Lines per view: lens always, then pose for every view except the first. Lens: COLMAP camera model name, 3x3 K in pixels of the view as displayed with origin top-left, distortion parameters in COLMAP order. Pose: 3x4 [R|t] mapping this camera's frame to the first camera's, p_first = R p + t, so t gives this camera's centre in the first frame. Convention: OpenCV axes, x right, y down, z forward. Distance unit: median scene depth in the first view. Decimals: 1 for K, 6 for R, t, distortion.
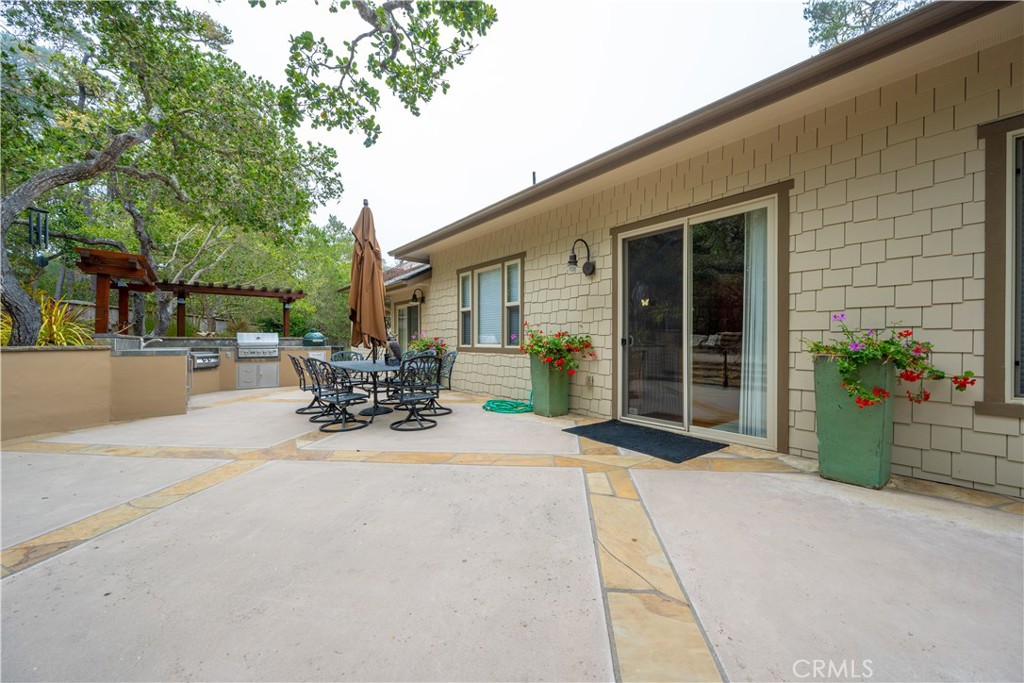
lens RADIAL K [[397.6, 0, 513.0], [0, 397.6, 341.9], [0, 0, 1]] dist [-0.000580, -0.000200]
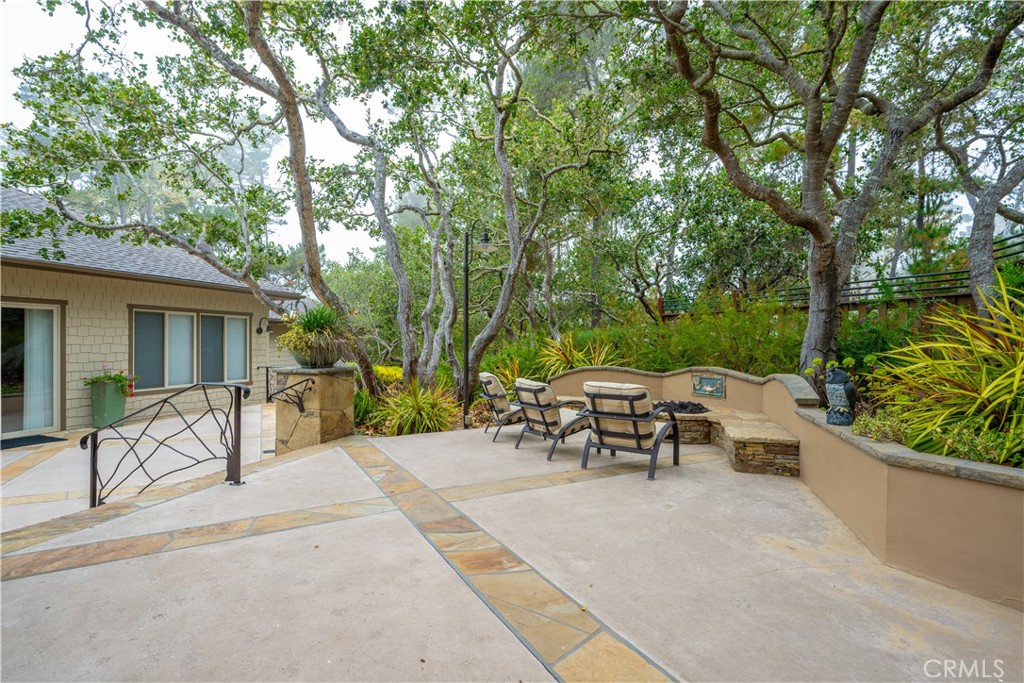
lens RADIAL K [[494.5, 0, 512.0], [0, 494.5, 341.5], [0, 0, 1]] dist [0.001039, 0.000388]
pose [[-0.553861, -0.000510, 0.832609, -2.823962], [-0.000310, 1.000000, 0.000407, -0.192092], [-0.832609, -0.000032, -0.553861, 0.484869]]
